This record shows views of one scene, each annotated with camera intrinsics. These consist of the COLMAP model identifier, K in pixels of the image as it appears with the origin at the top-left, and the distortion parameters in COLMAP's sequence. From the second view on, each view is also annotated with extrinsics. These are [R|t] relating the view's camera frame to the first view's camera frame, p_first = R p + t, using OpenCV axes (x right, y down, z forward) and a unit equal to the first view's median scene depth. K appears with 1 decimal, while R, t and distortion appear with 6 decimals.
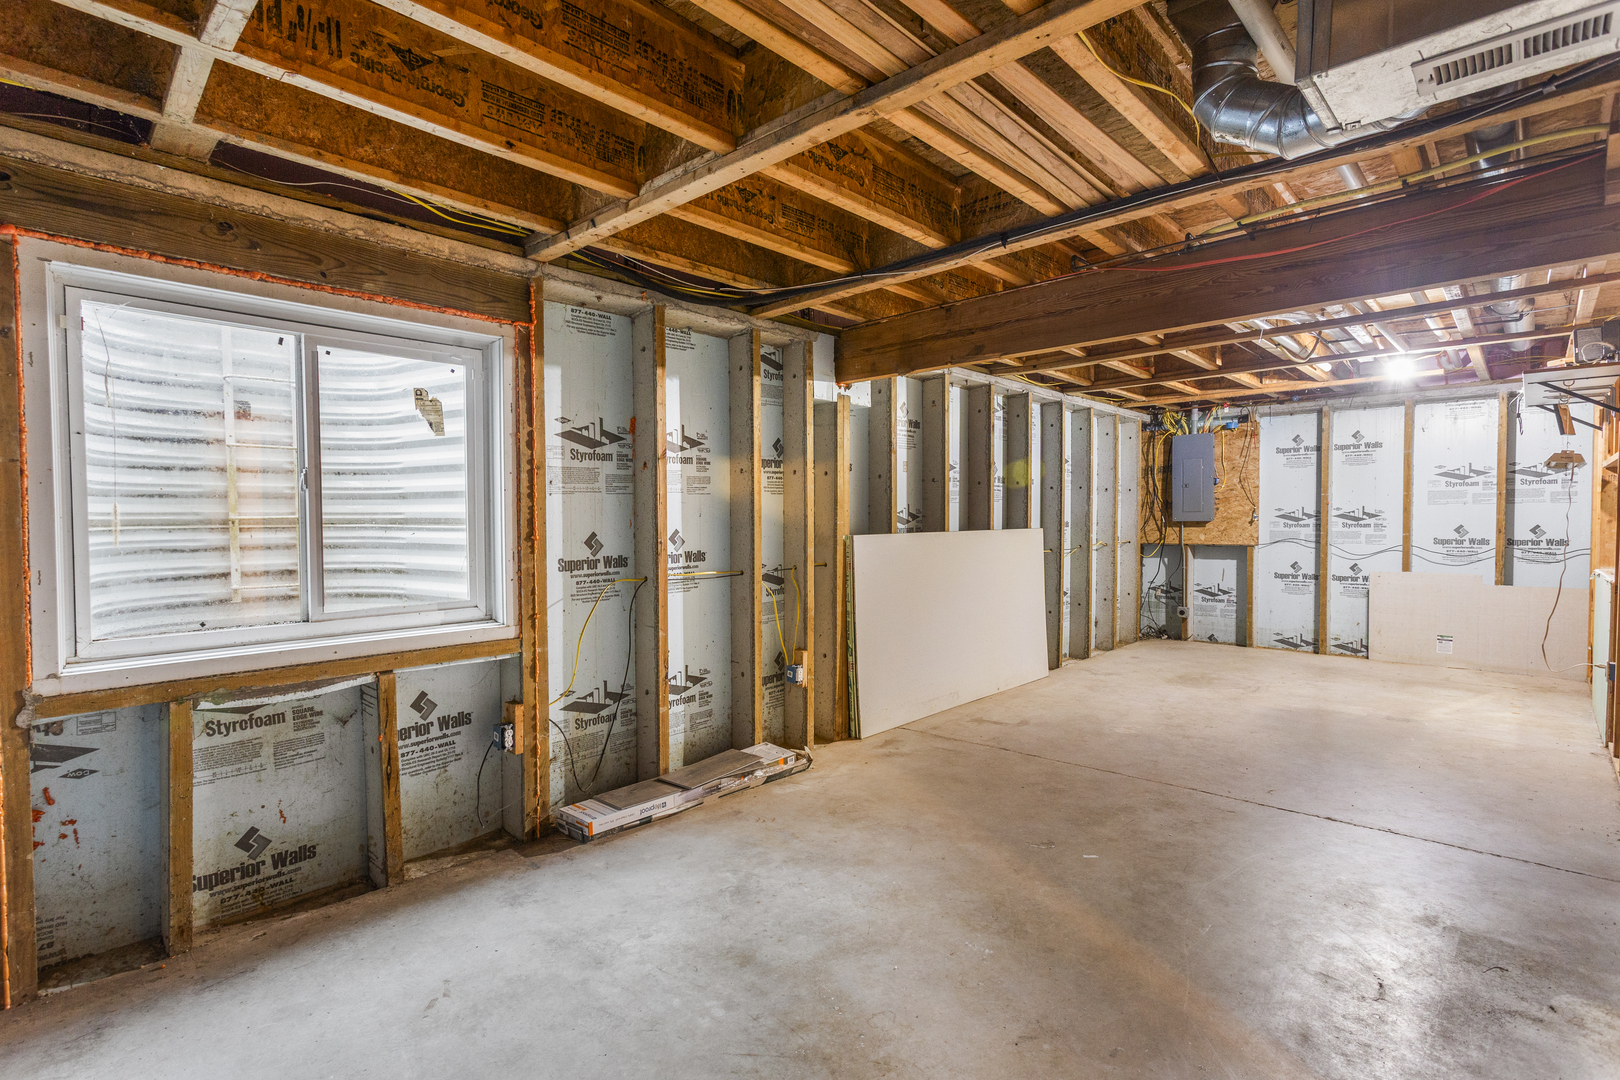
lens RADIAL K [[778.9, 0, 809.9], [0, 778.9, 533.3], [0, 0, 1]] dist [0.004573, 0.001700]
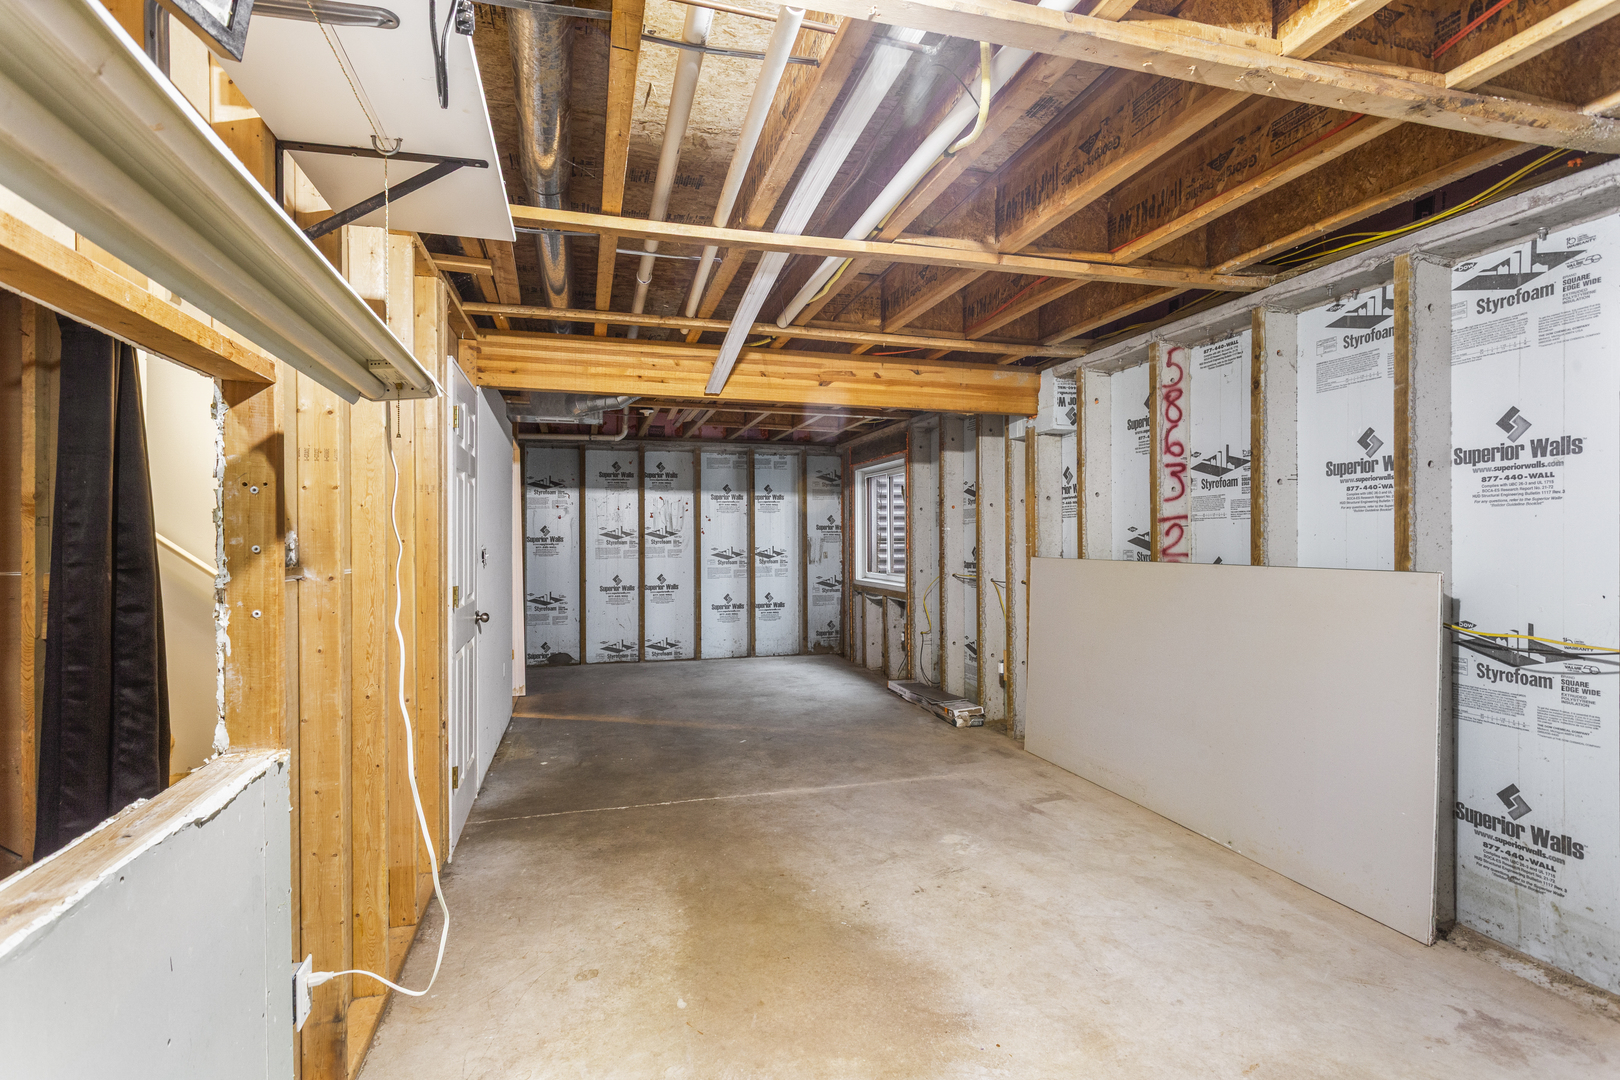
lens RADIAL K [[778.9, 0, 803.3], [0, 778.9, 539.3], [0, 0, 1]] dist [0.004573, 0.001700]
pose [[-0.518267, 0.006246, -0.855196, 1.135593], [-0.019065, 0.999640, 0.018855, -0.038046], [0.855006, 0.026076, -0.517962, 1.293821]]
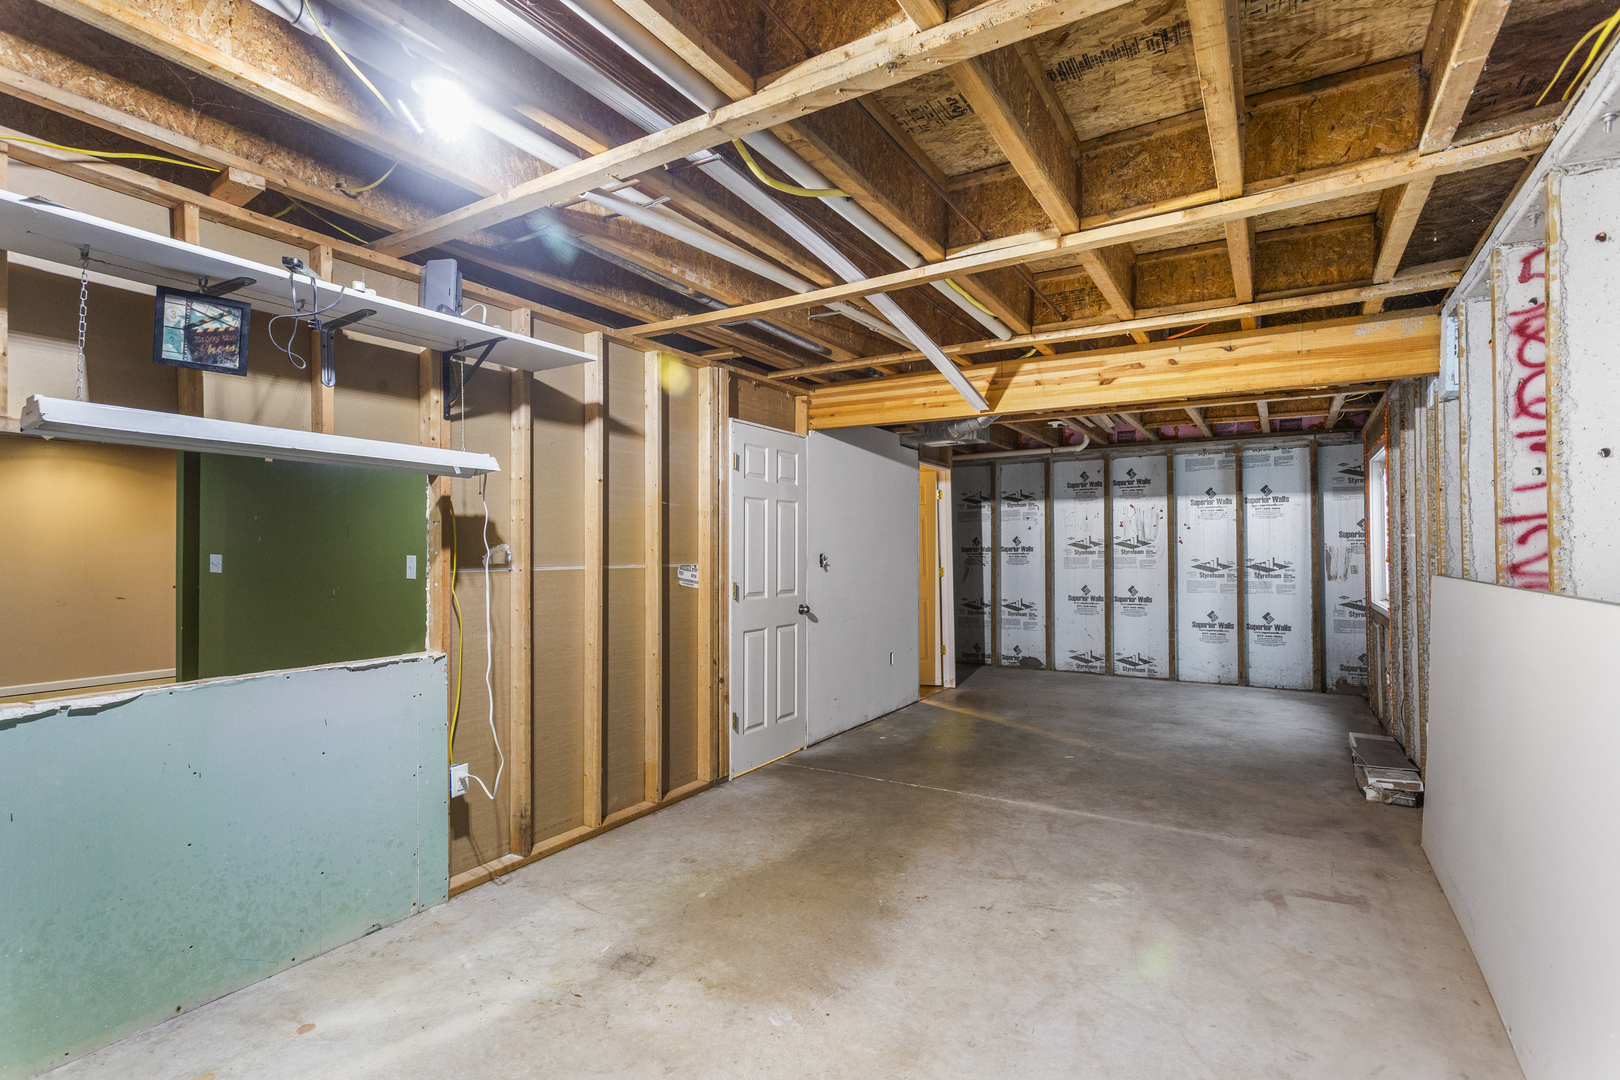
lens RADIAL K [[778.9, 0, 798.6], [0, 778.9, 539.0], [0, 0, 1]] dist [0.004573, 0.001700]
pose [[-0.981592, 0.002851, -0.190966, 0.806579], [0.000126, 0.999898, 0.014281, -0.045122], [0.190988, 0.013994, -0.981493, 1.635008]]
